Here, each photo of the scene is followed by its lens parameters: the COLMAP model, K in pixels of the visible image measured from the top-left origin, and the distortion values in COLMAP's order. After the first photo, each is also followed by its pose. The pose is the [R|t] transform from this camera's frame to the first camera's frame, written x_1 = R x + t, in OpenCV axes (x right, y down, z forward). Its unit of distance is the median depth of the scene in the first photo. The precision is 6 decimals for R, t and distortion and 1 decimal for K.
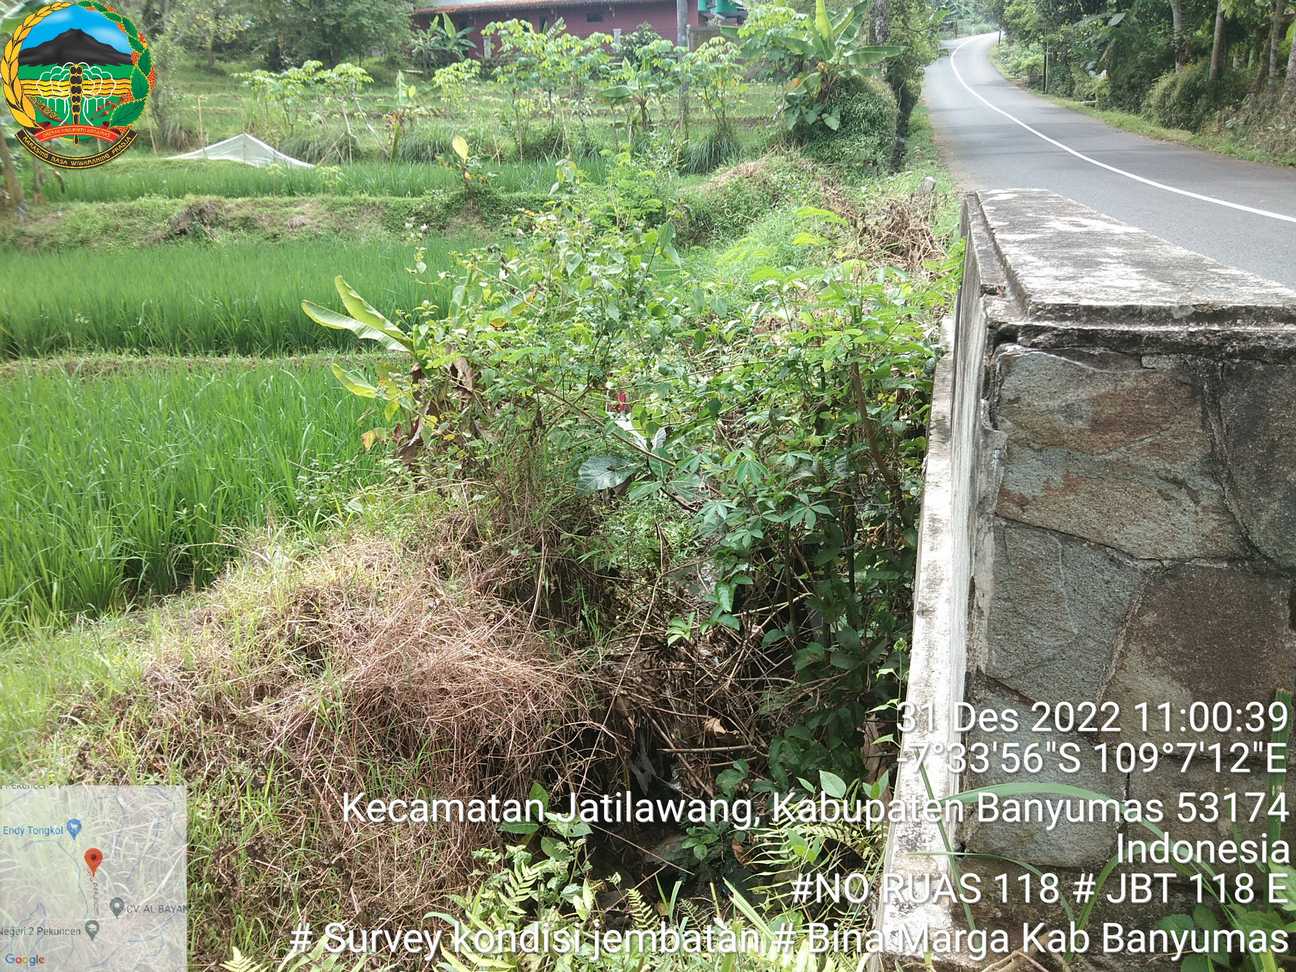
lens RADIAL K [[1101.5, 0, 648.0], [0, 1101.5, 486.0], [0, 0, 1]] dist [0.101527, -0.200025]
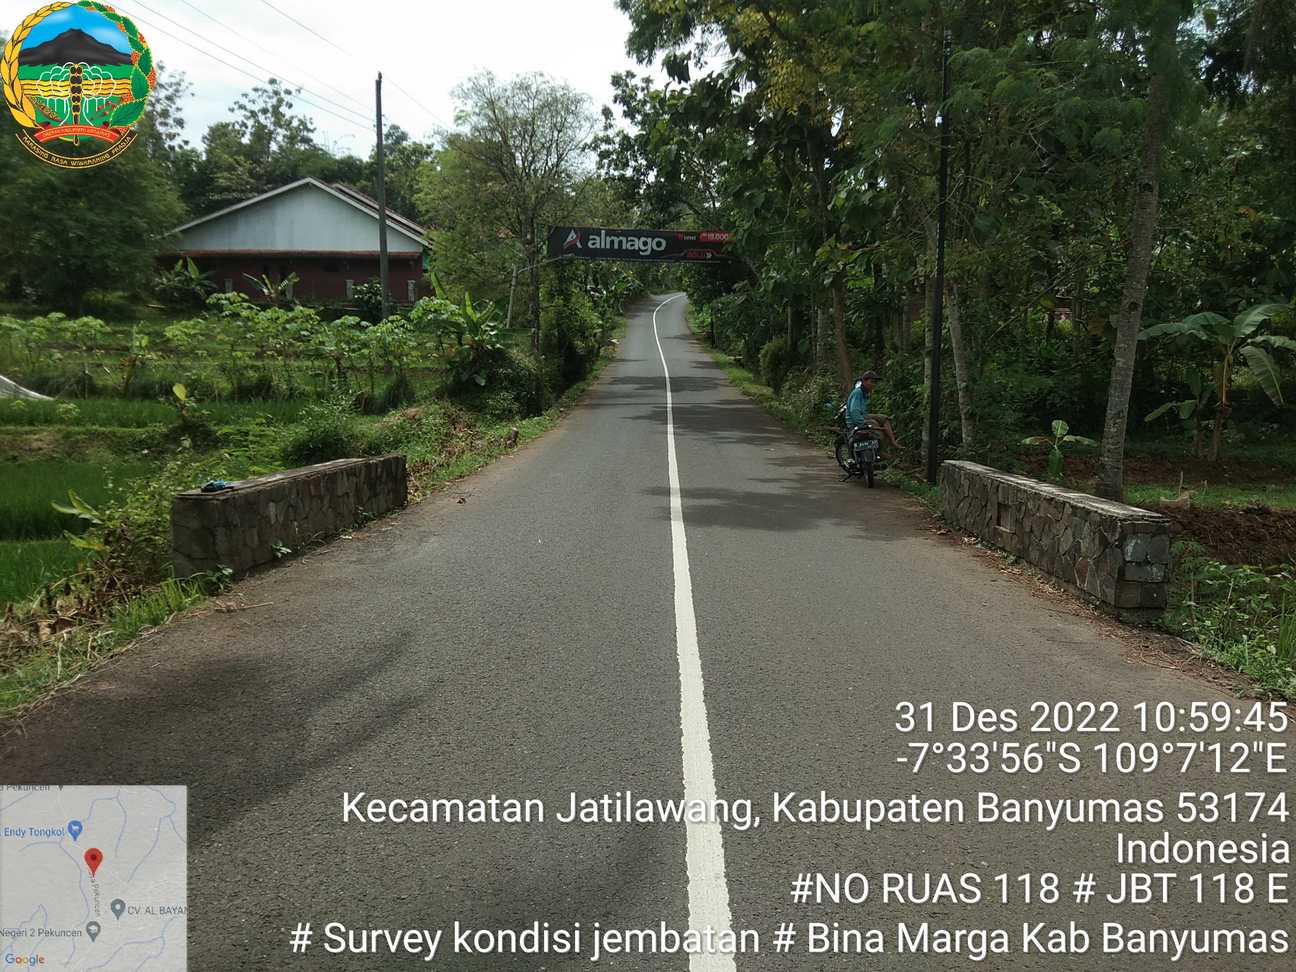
lens RADIAL K [[1101.5, 0, 648.0], [0, 1101.5, 486.0], [0, 0, 1]] dist [0.101527, -0.200025]
pose [[0.977299, 0.008414, 0.211699, 0.078662], [0.032449, 0.981478, -0.188807, 0.054700], [-0.209367, 0.191391, 0.958924, -0.288106]]
